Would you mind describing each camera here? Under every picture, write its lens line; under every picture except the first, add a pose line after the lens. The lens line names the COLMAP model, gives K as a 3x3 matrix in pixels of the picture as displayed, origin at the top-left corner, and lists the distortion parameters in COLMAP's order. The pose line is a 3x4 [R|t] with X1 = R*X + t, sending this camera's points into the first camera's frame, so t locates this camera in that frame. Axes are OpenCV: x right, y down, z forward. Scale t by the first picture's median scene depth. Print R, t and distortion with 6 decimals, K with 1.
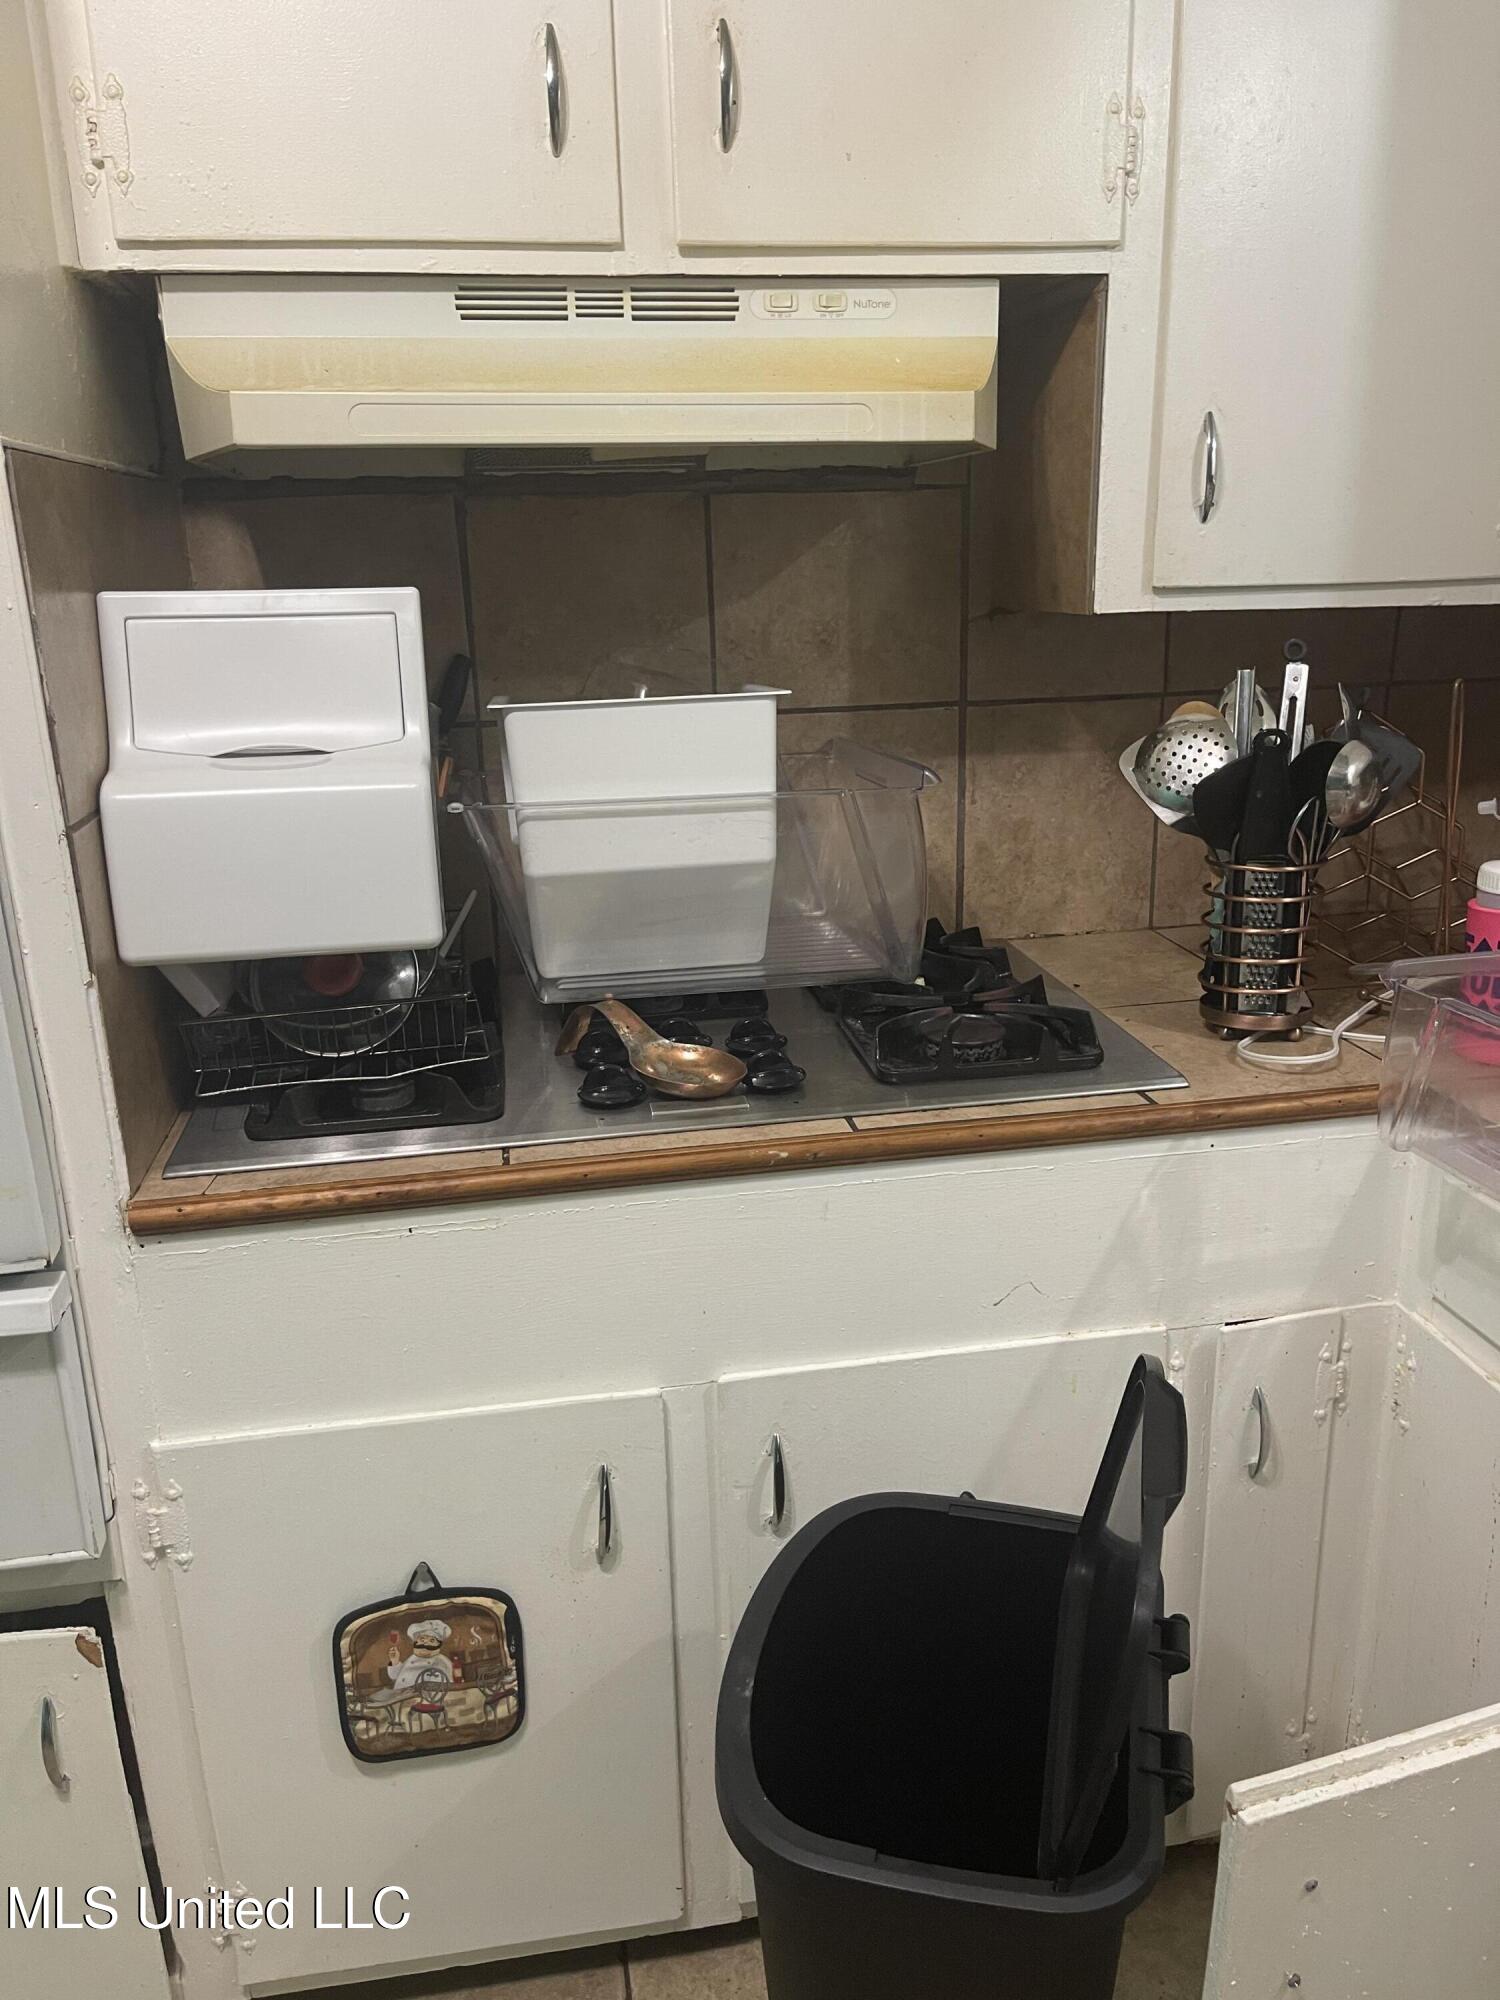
lens RADIAL K [[1502.5, 0, 755.0], [0, 1502.5, 1013.8], [0, 0, 1]] dist [0.048613, -0.058884]
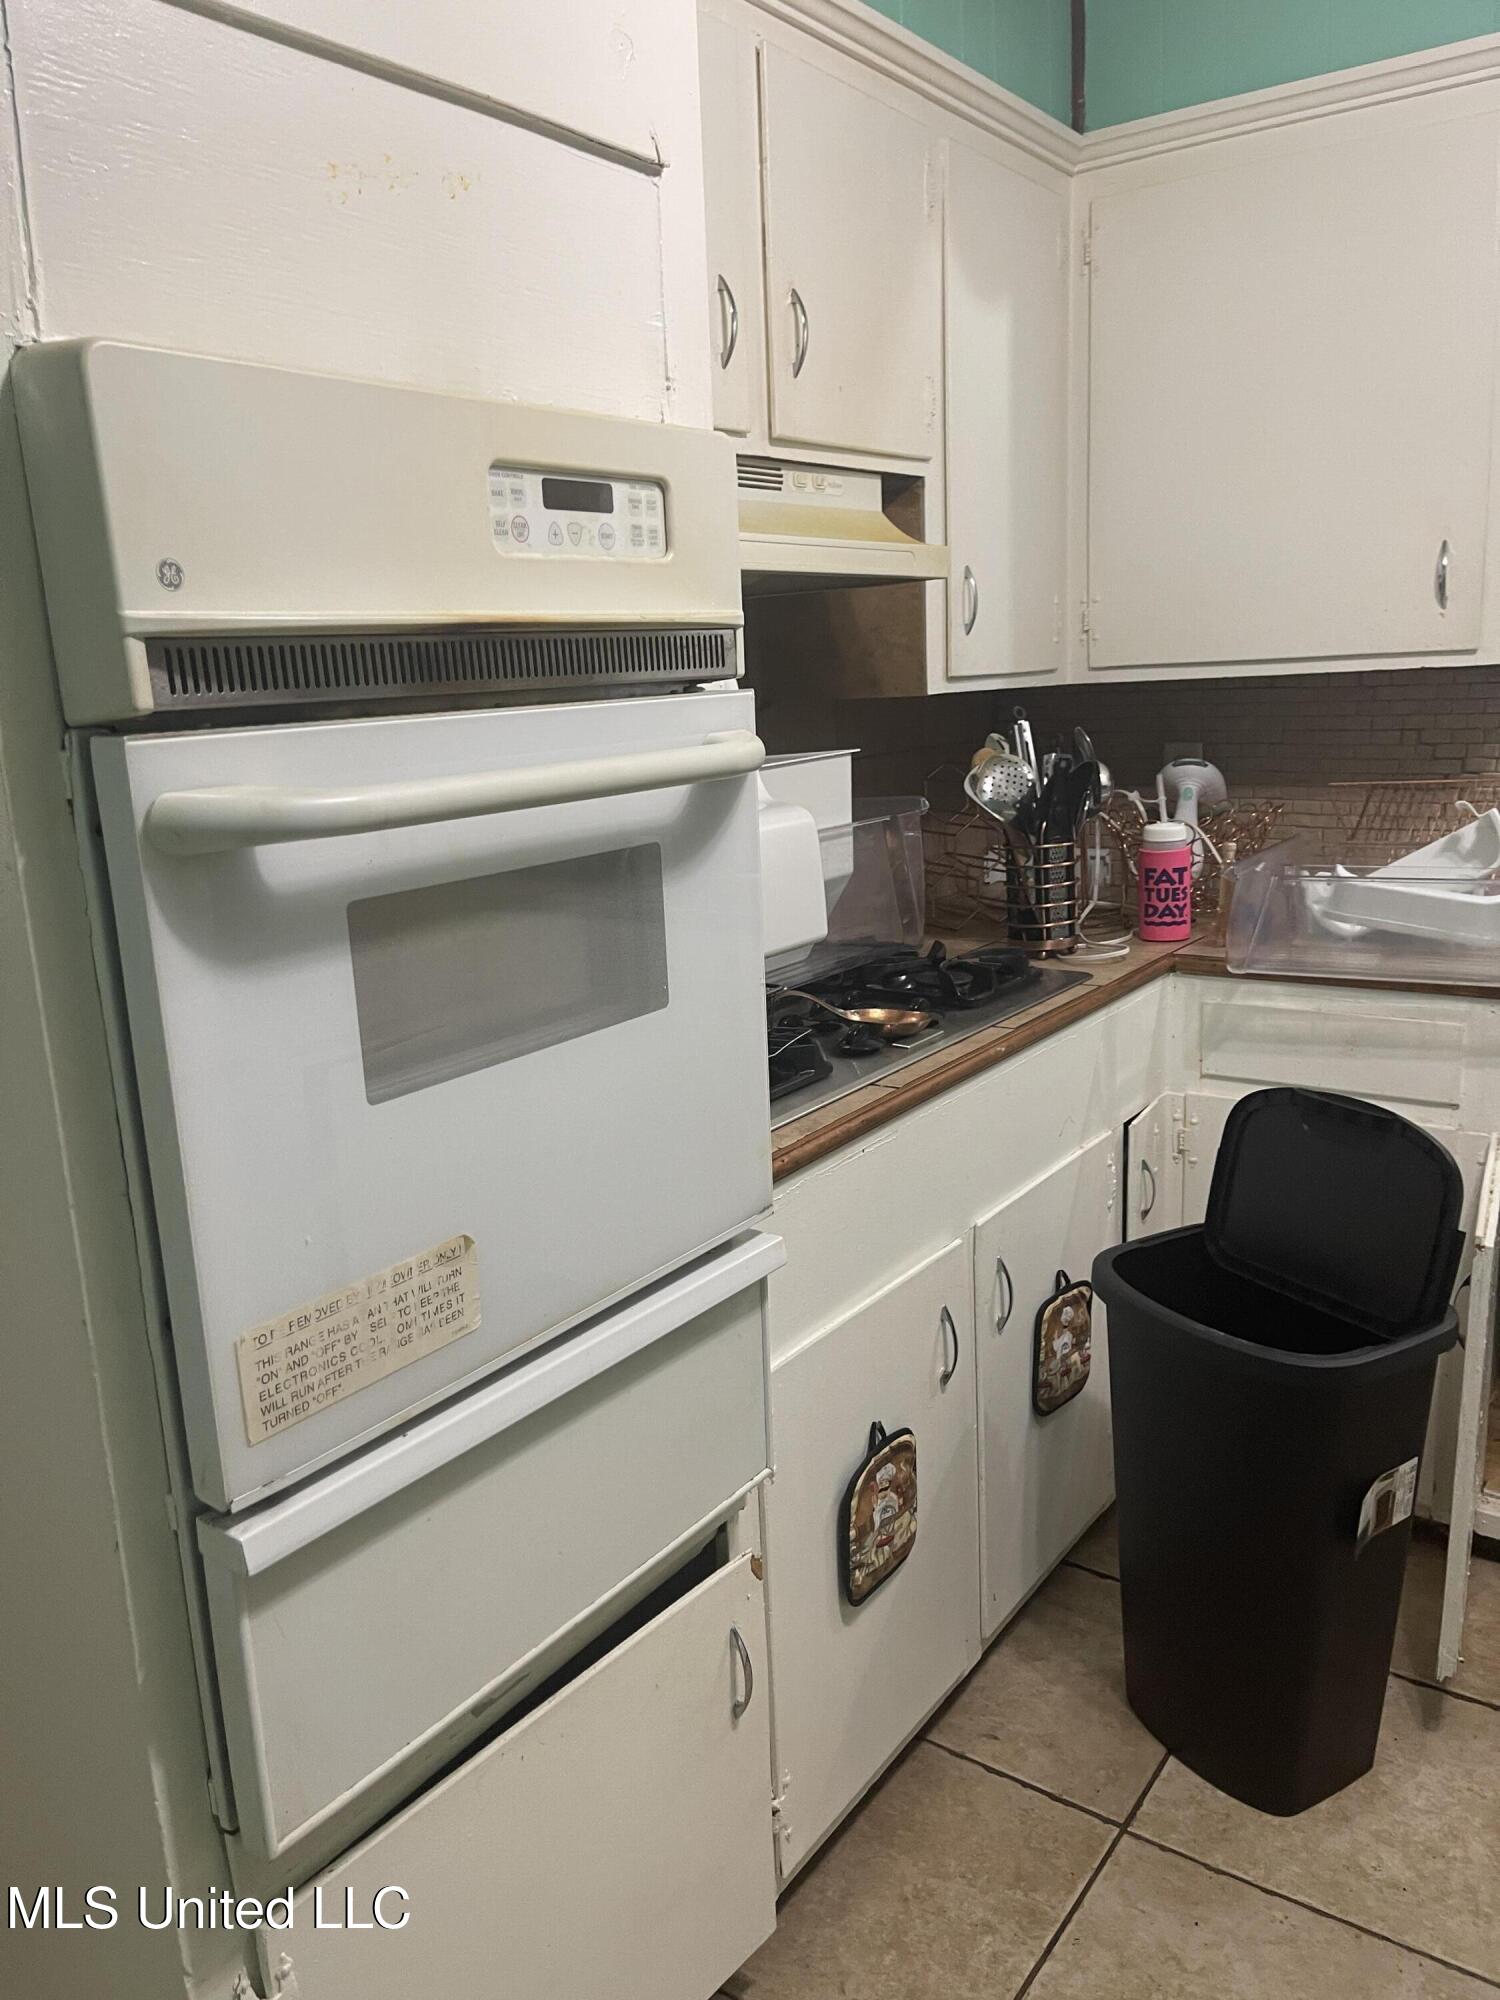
lens RADIAL K [[1529.0, 0, 744.3], [0, 1529.0, 1021.5], [0, 0, 1]] dist [0.053420, -0.059406]
pose [[0.711308, -0.170145, 0.681977, -1.076688], [0.232384, 0.972624, 0.000280, 0.007578], [-0.663355, 0.158281, 0.731374, 0.067252]]
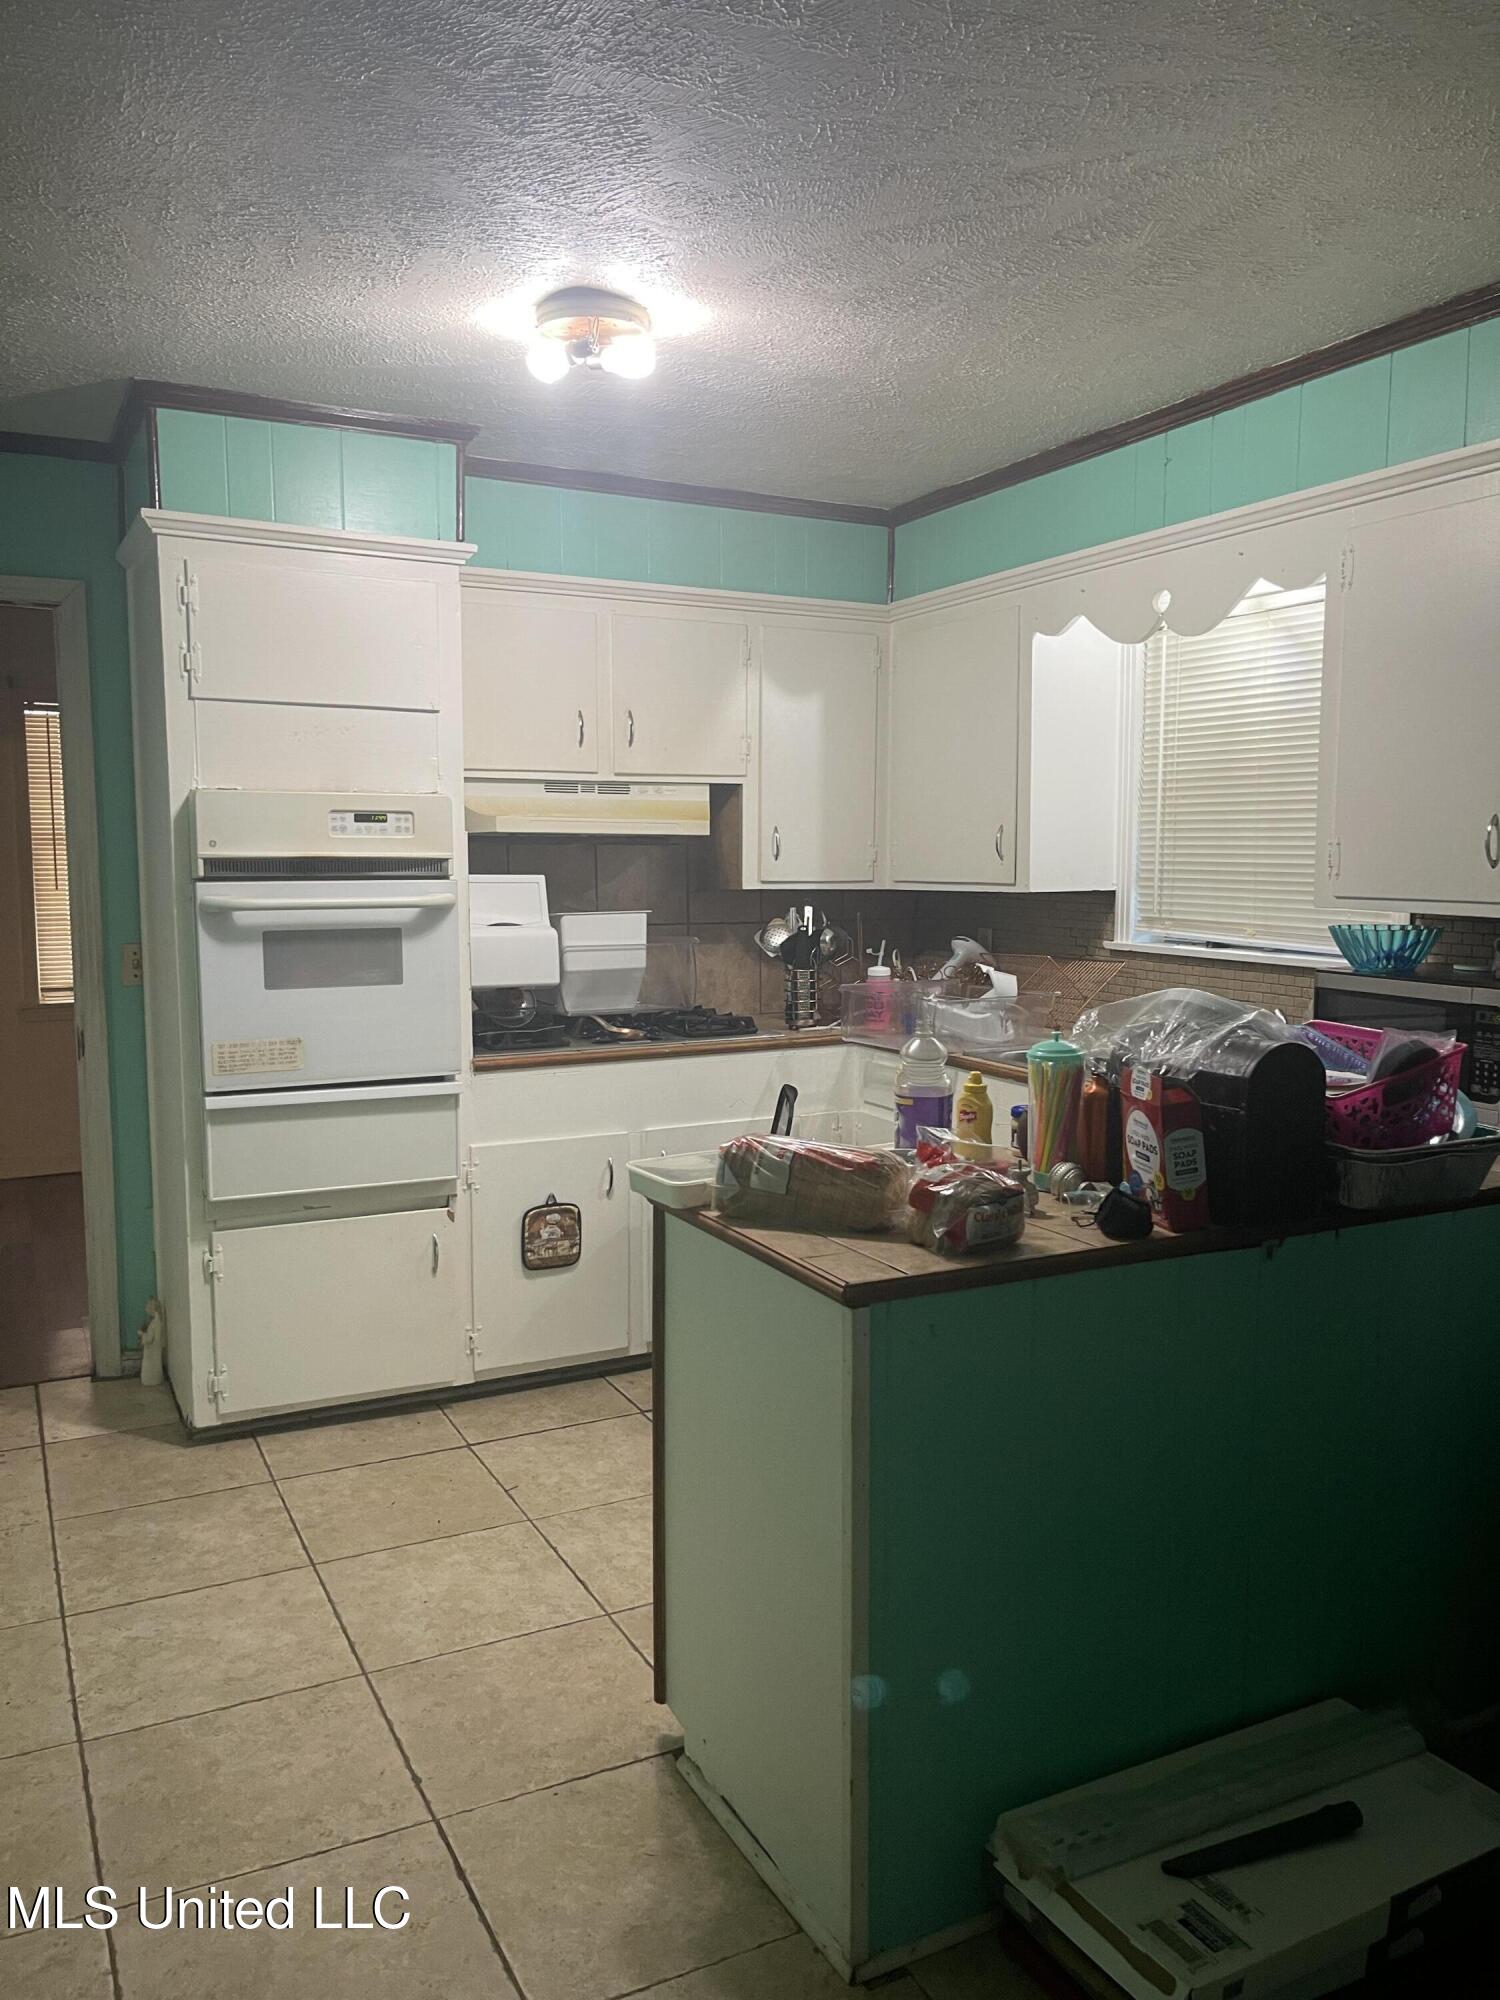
lens RADIAL K [[1502.5, 0, 755.0], [0, 1502.5, 1013.8], [0, 0, 1]] dist [0.048613, -0.058884]
pose [[0.954755, -0.006969, 0.297311, -0.680710], [0.063613, 0.981372, -0.181280, 0.551852], [-0.290509, 0.191991, 0.937413, -1.858682]]
